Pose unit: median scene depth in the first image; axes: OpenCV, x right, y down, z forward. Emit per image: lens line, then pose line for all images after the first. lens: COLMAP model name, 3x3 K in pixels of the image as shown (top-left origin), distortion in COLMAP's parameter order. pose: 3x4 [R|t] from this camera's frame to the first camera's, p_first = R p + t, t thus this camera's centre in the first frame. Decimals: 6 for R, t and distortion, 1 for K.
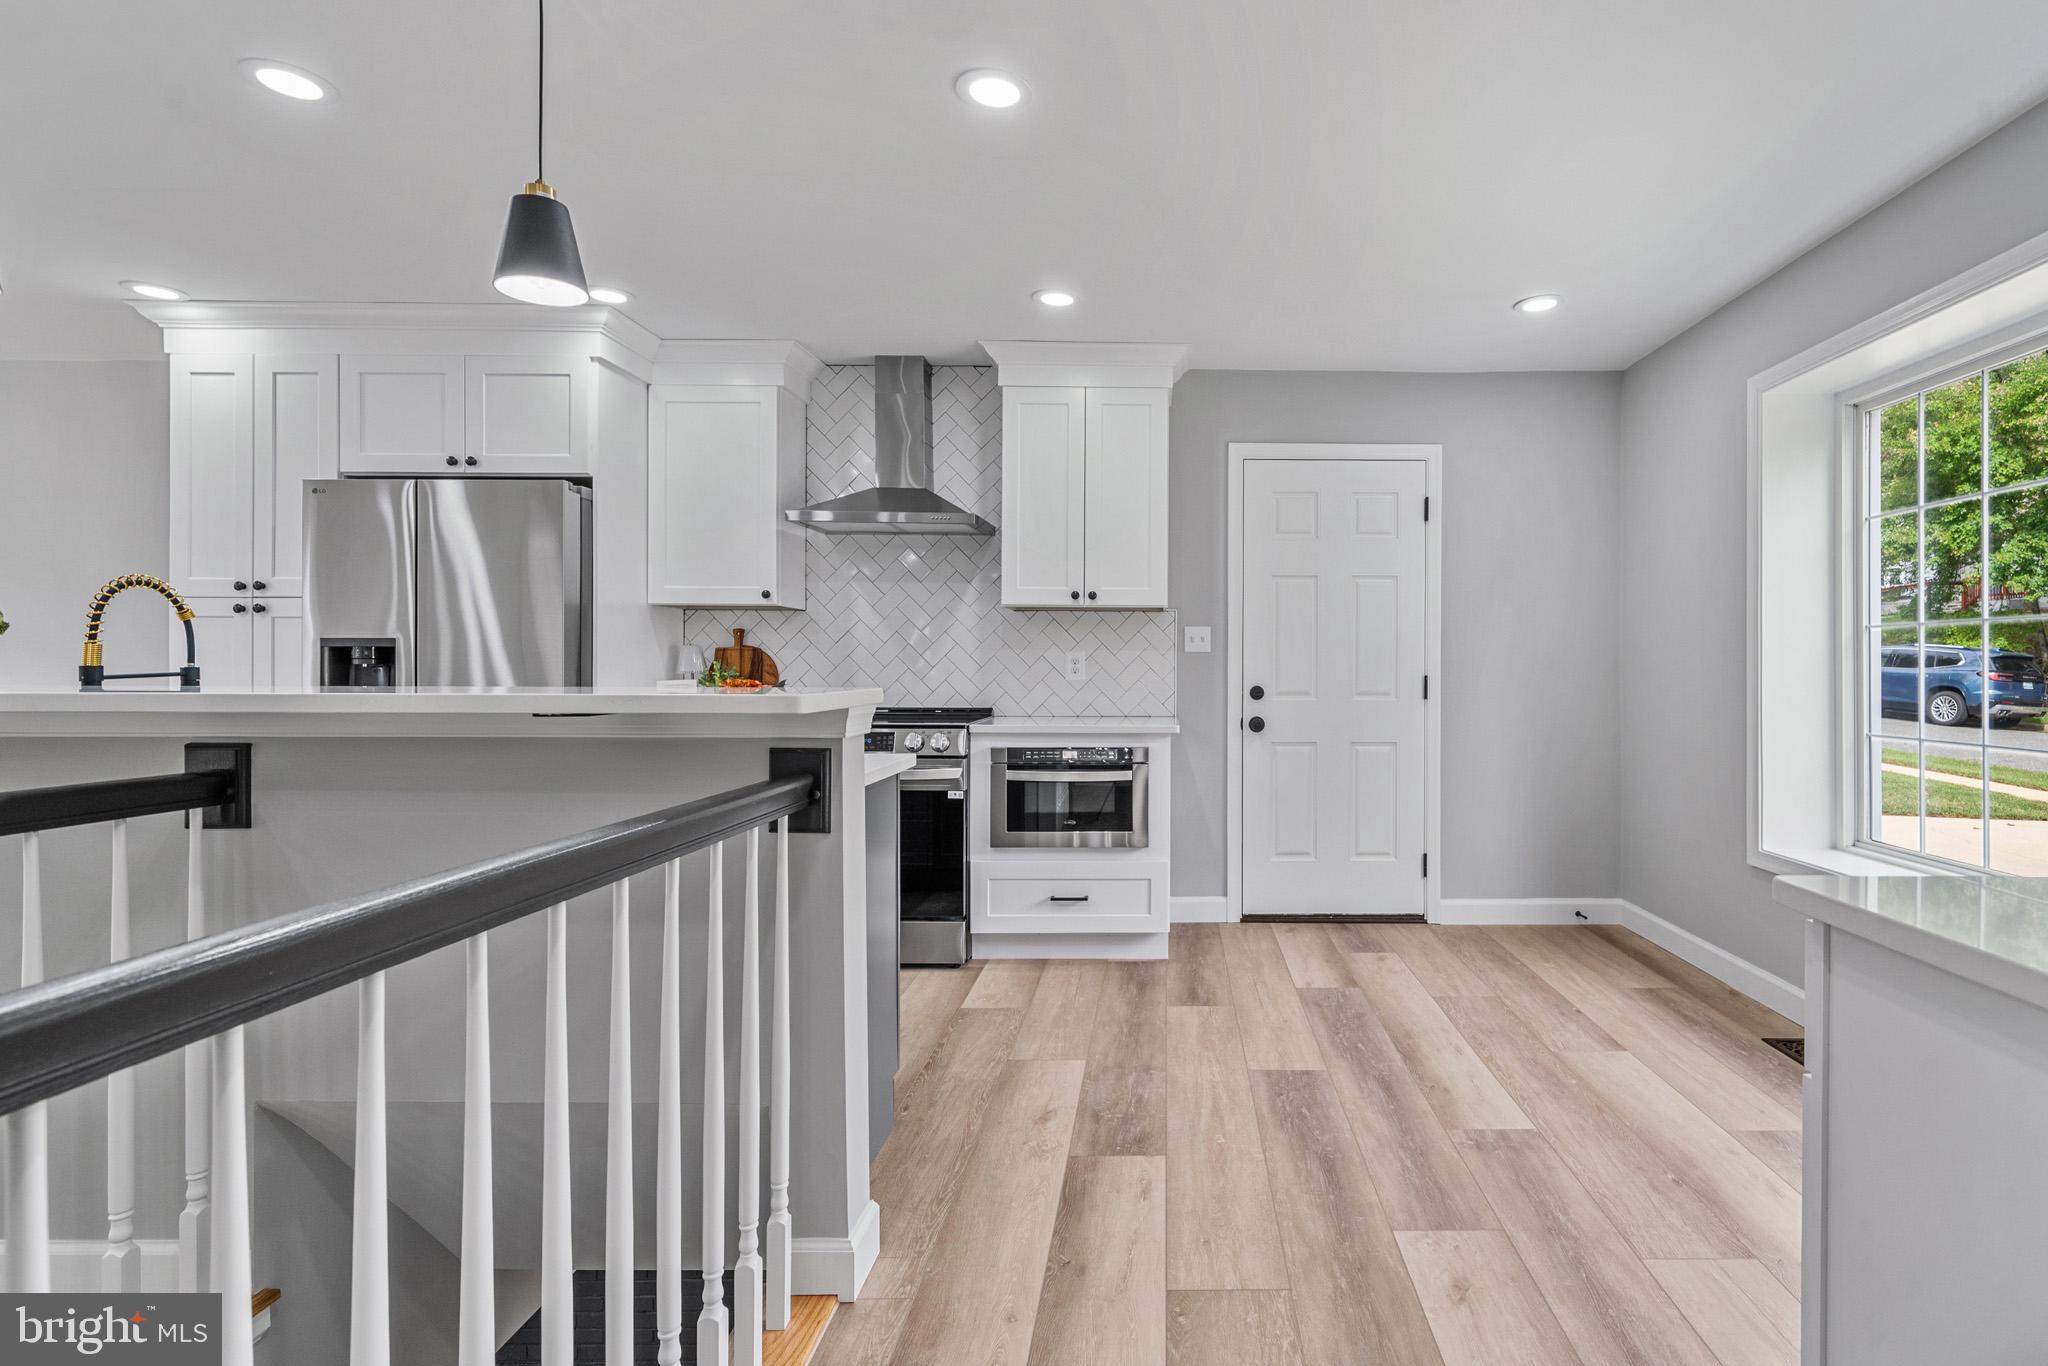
lens RADIAL K [[1032.2, 0, 1185.2], [0, 1032.2, 664.7], [0, 0, 1]] dist [0.024064, 0.000047]
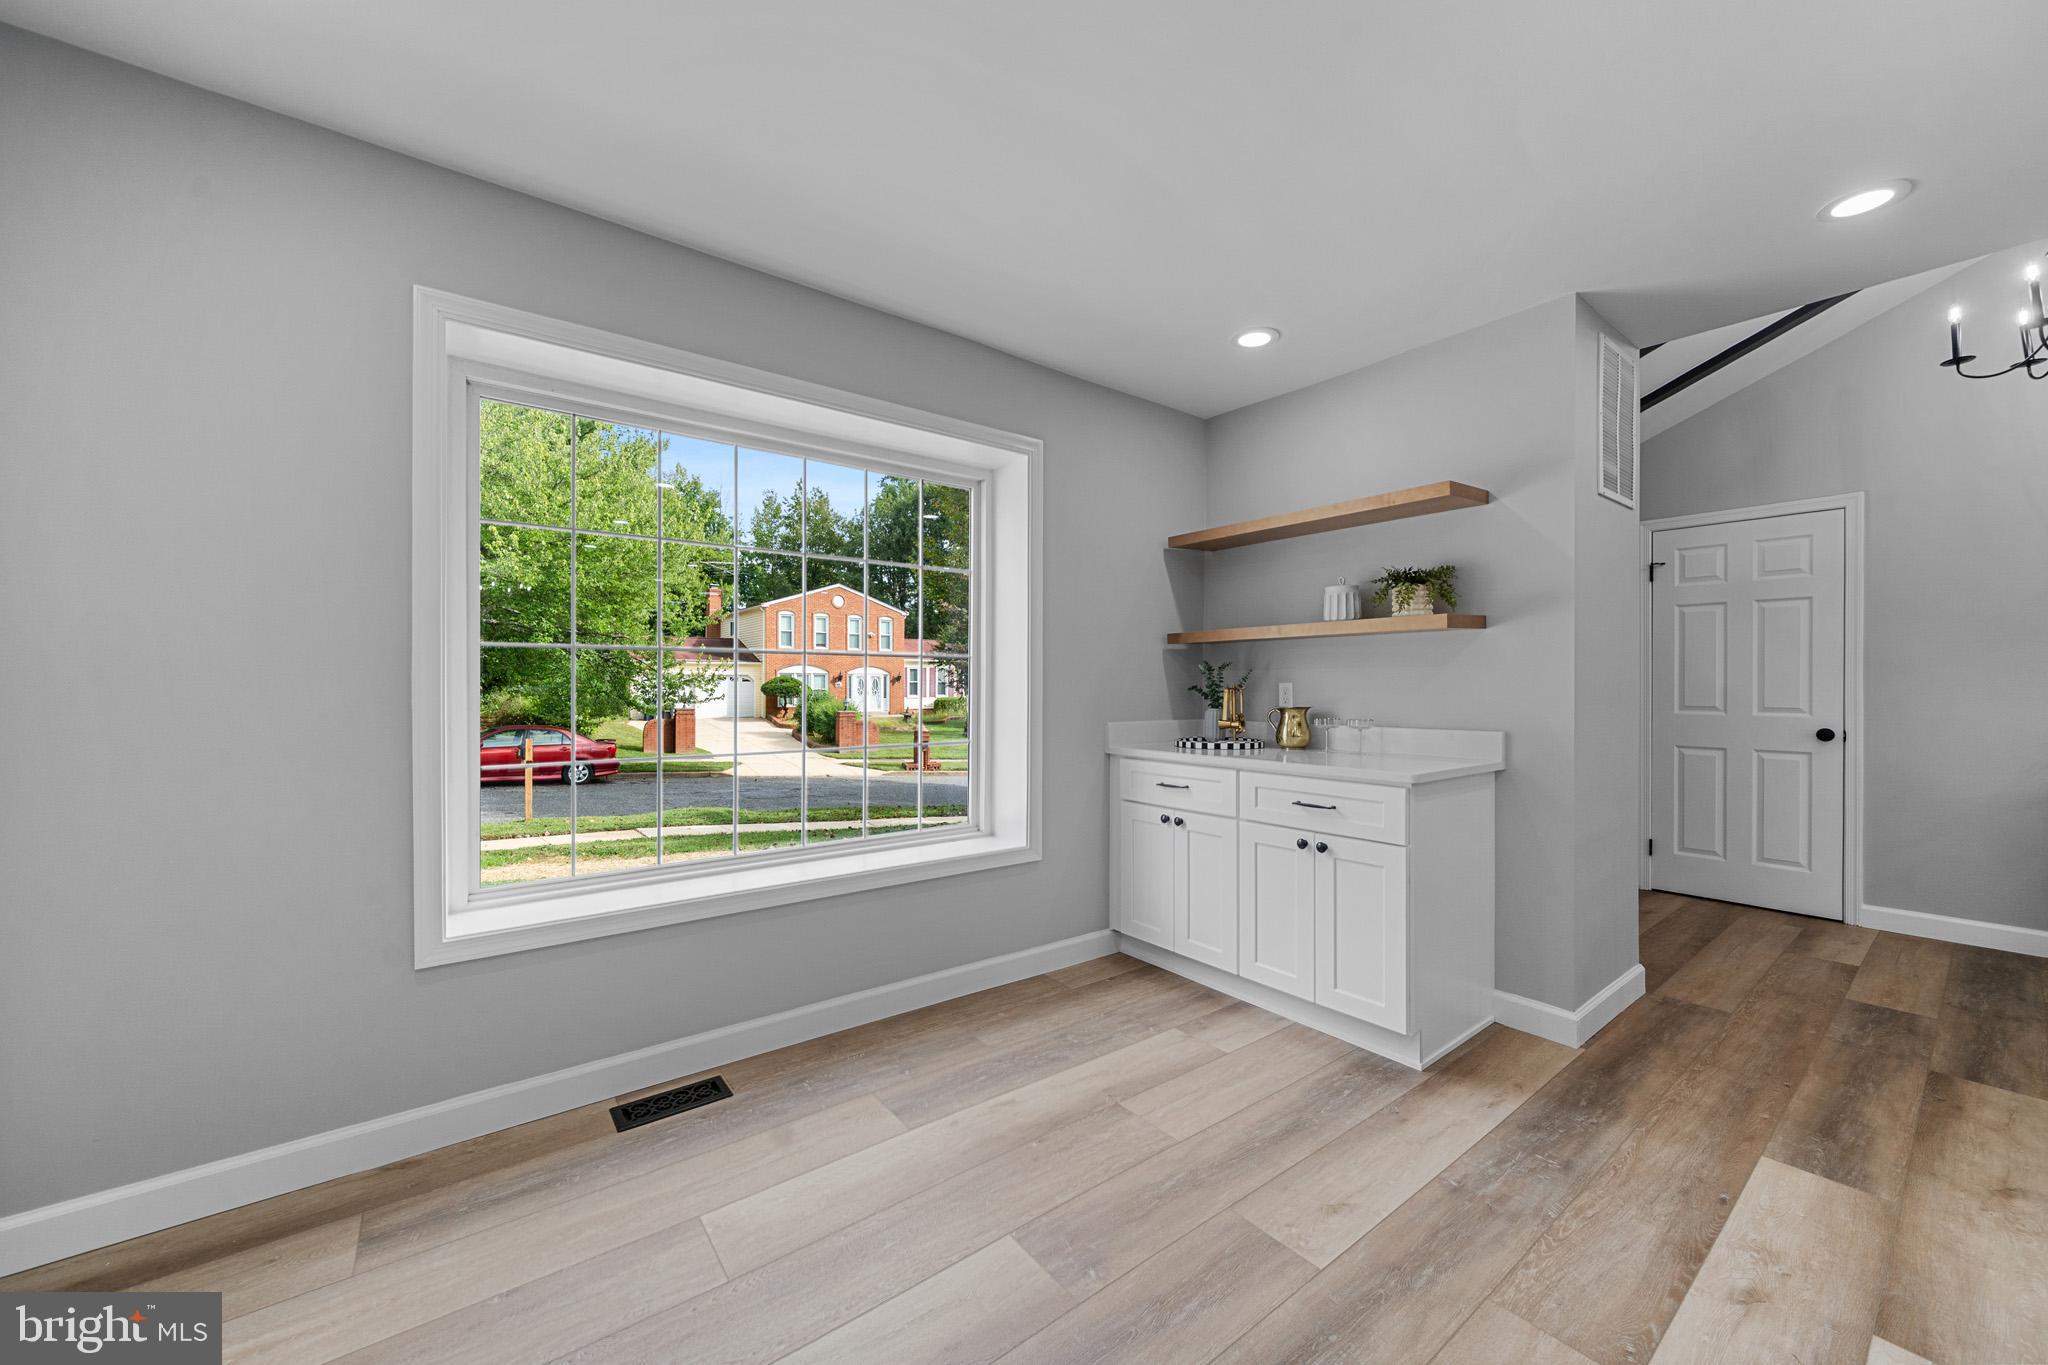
lens RADIAL K [[759.1, 0, 1036.9], [0, 759.1, 683.1], [0, 0, 1]] dist [-0.001575, -0.000164]
pose [[-0.599104, -0.001827, 0.800669, -0.118913], [-0.002227, 0.999997, 0.000615, -0.004553], [-0.800668, -0.001415, -0.599107, 0.928228]]
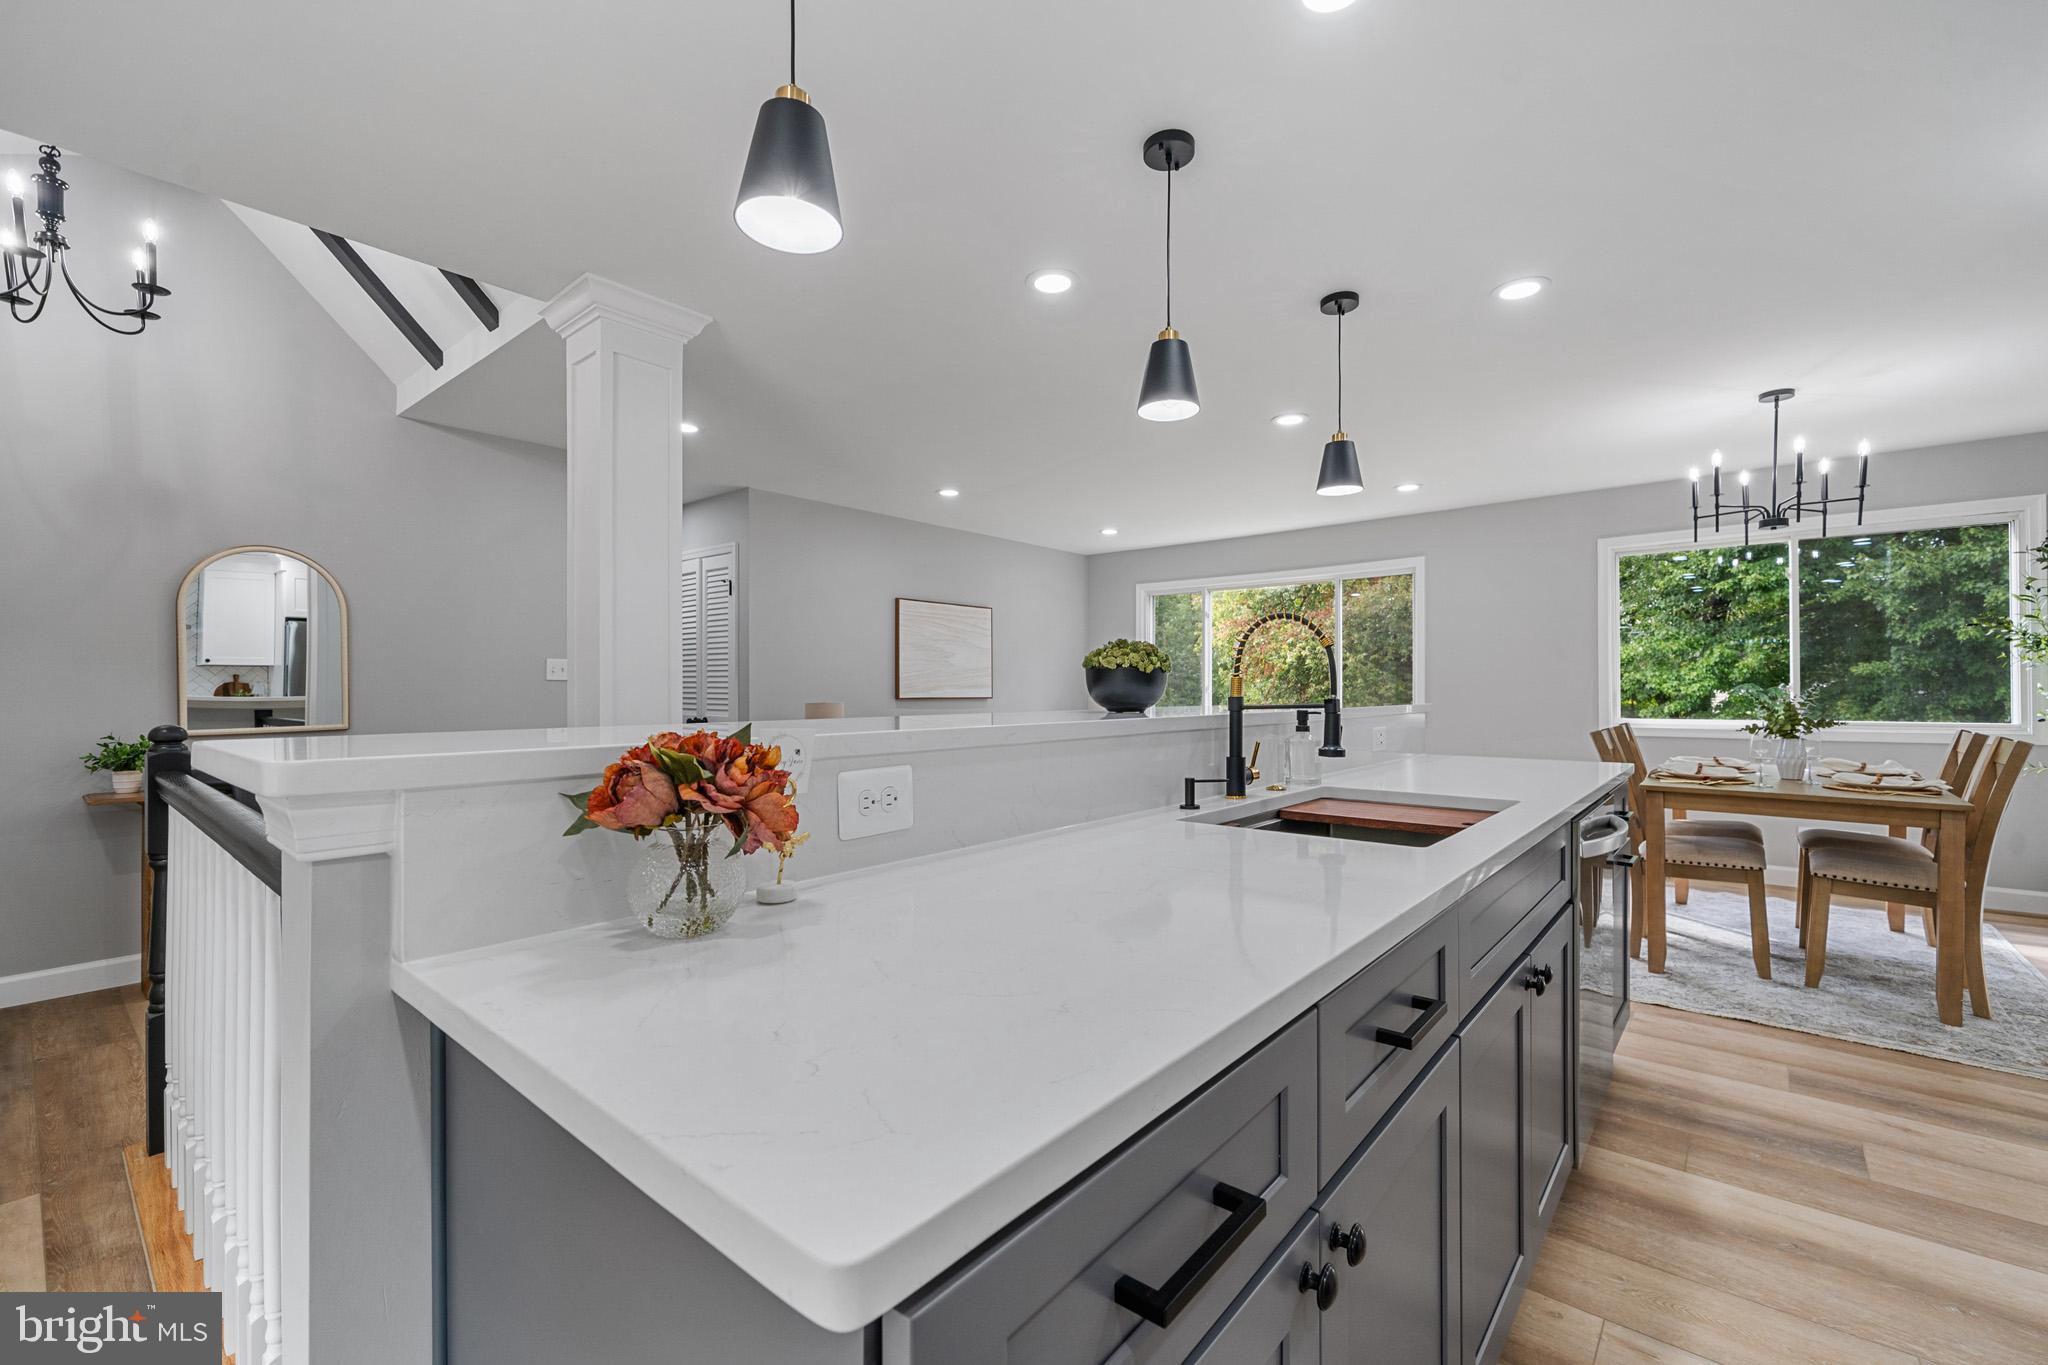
lens RADIAL K [[854.1, 0, 1037.0], [0, 854.1, 693.2], [0, 0, 1]] dist [-0.000069, -0.000384]
pose [[-0.656154, 0.002940, -0.754622, -0.130239], [-0.000750, 0.999989, 0.004548, -0.002656], [0.754627, 0.003550, -0.656144, 0.784558]]
